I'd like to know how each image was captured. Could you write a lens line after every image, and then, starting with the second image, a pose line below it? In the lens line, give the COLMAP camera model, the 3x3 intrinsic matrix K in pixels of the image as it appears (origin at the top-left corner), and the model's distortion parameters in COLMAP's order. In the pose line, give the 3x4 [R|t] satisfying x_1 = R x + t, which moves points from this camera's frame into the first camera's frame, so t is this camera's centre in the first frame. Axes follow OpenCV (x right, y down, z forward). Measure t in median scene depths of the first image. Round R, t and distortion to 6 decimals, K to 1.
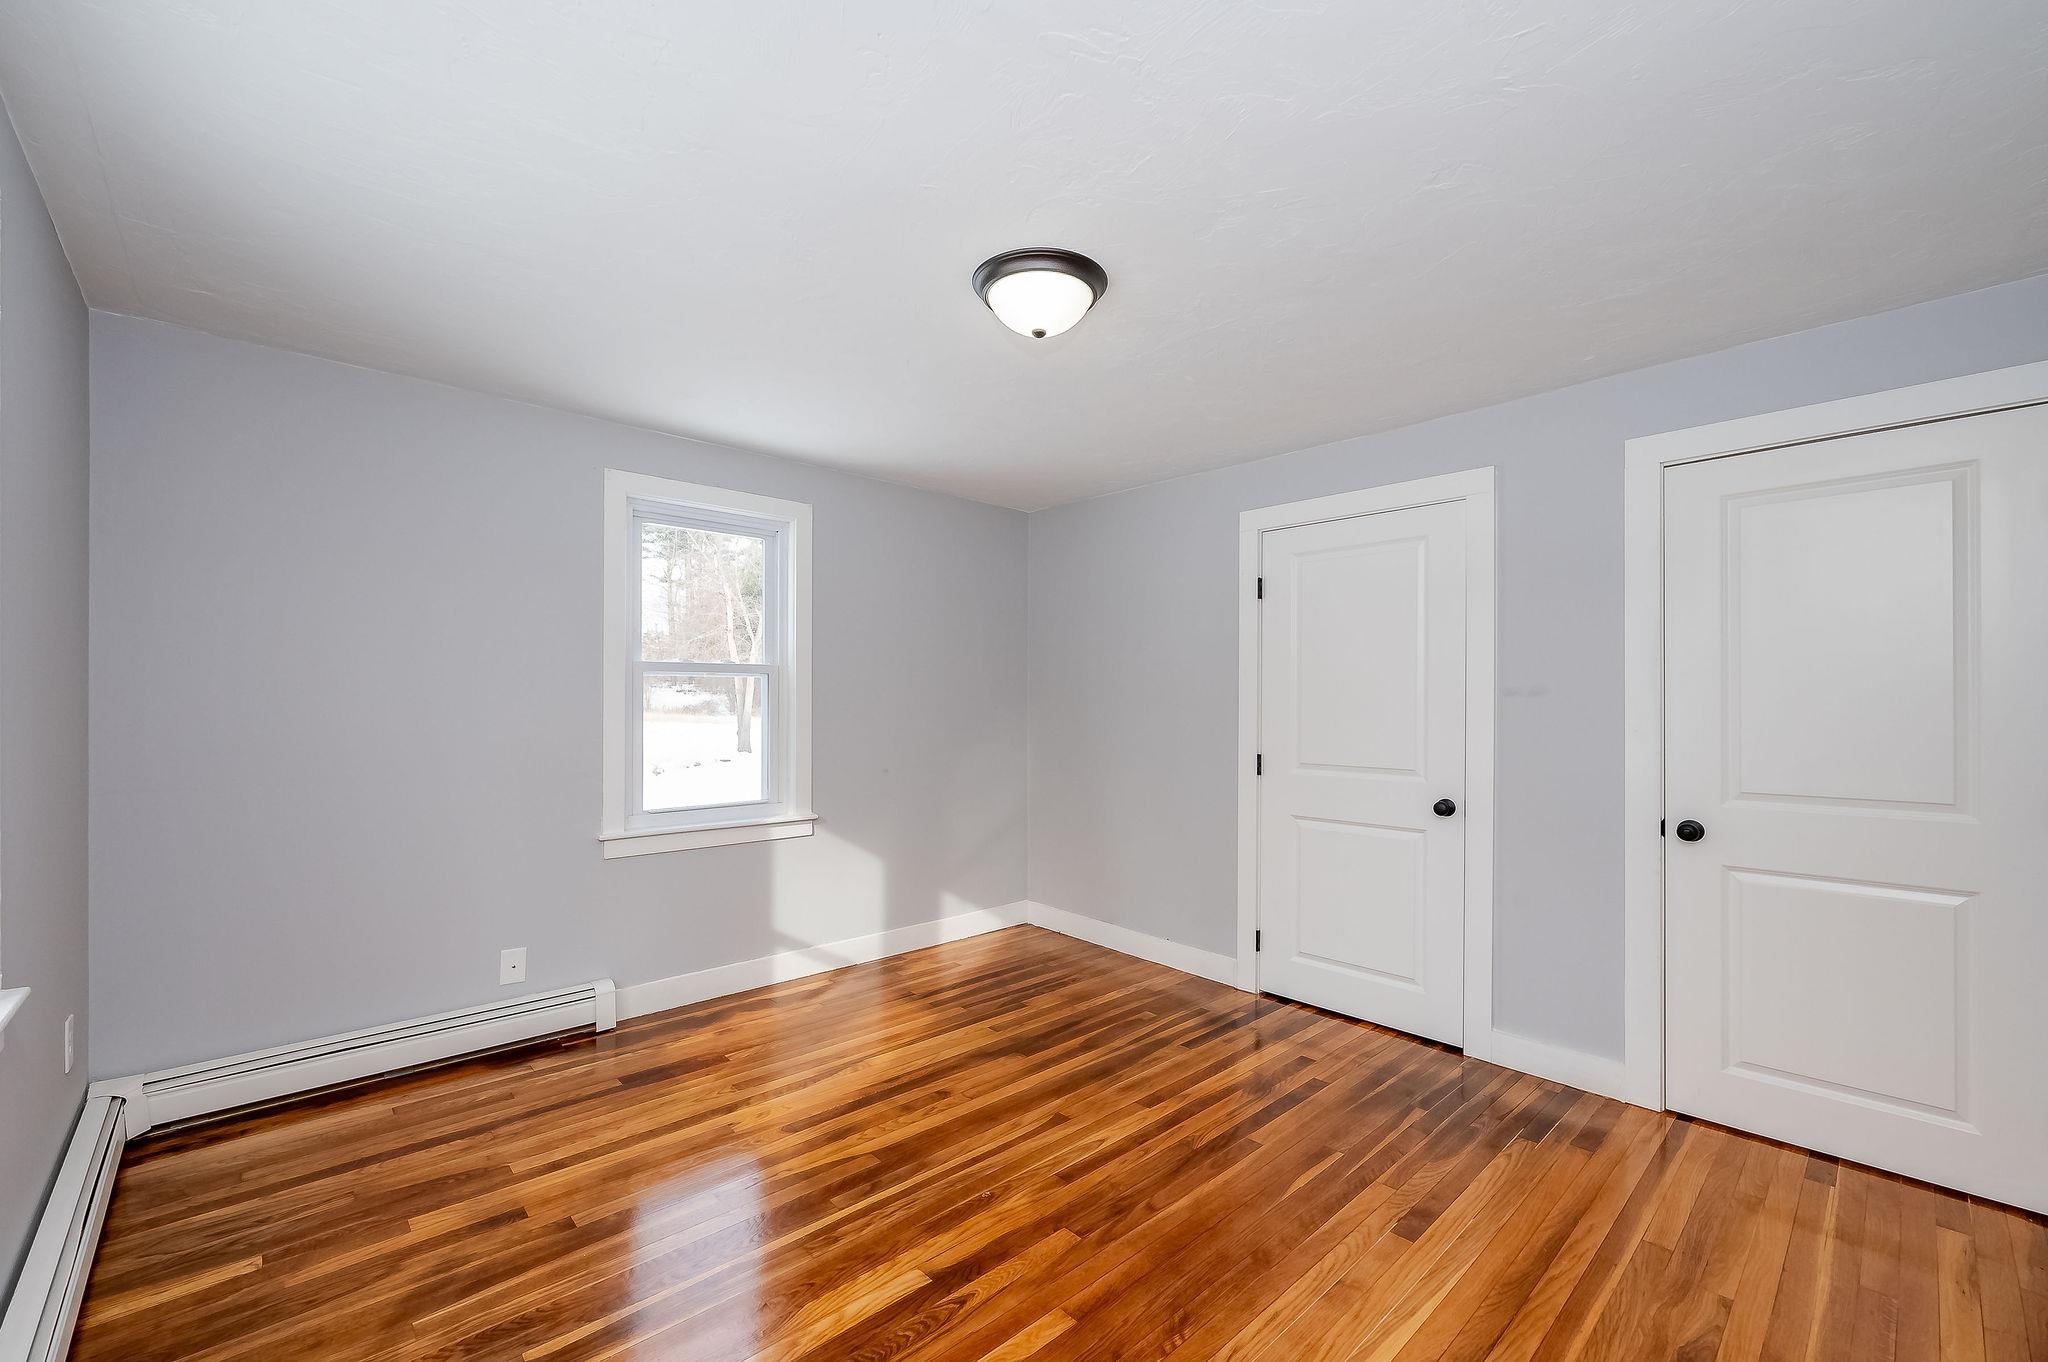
lens RADIAL K [[828.2, 0, 1017.7], [0, 828.2, 702.5], [0, 0, 1]] dist [-0.000734, -0.000008]
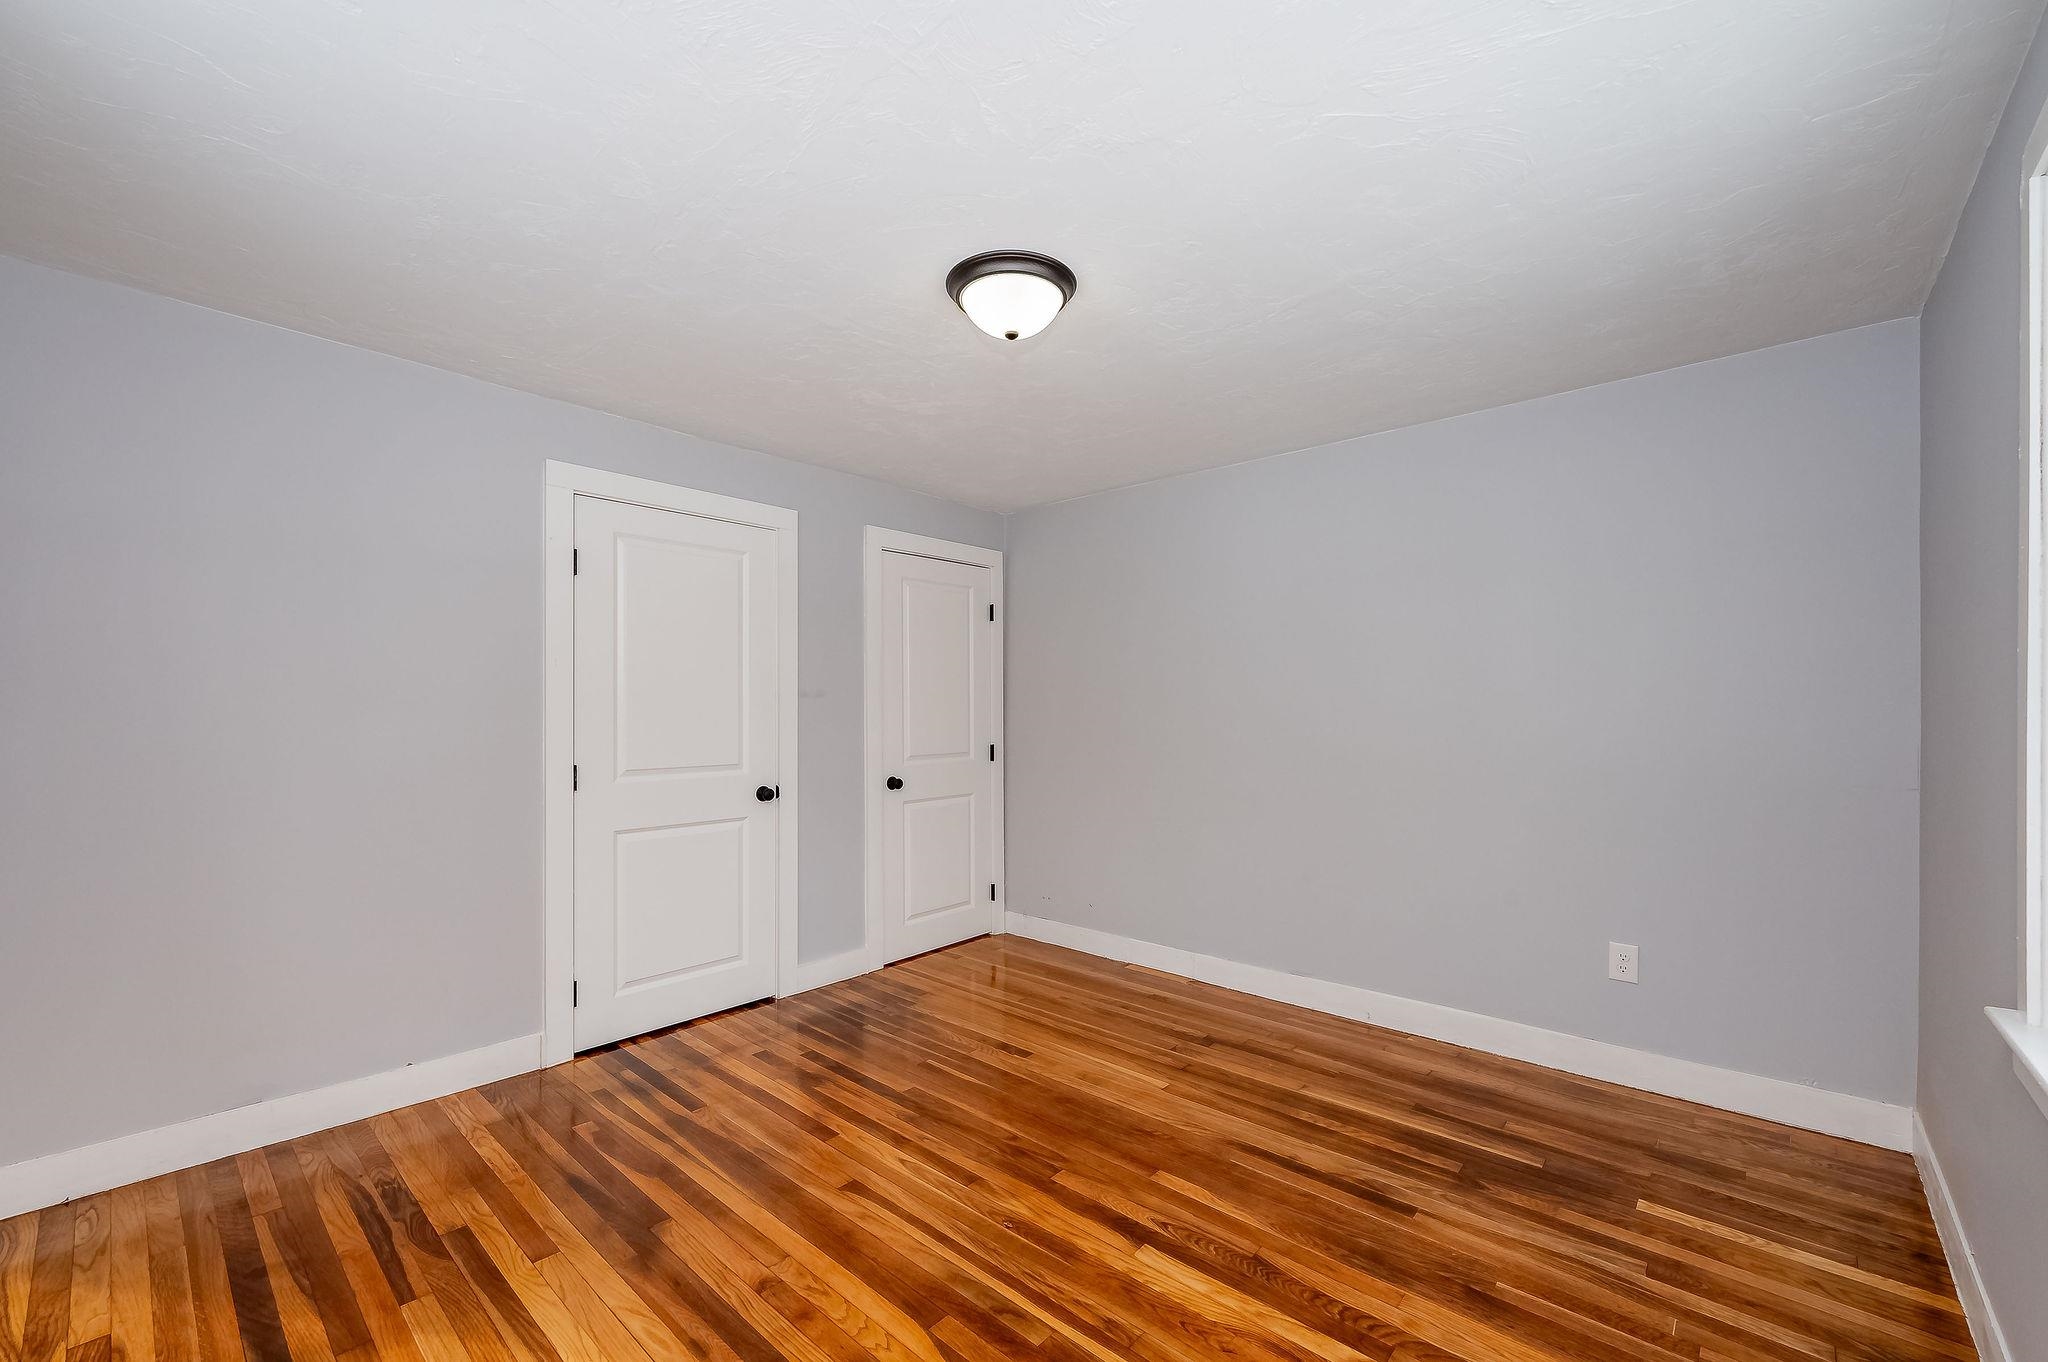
lens RADIAL K [[828.2, 0, 1017.7], [0, 828.2, 702.5], [0, 0, 1]] dist [-0.000734, -0.000008]
pose [[-0.091250, 0.002381, 0.995825, -0.816486], [-0.000505, 0.999997, -0.002437, -0.009590], [-0.995828, -0.000725, -0.091248, 0.878532]]
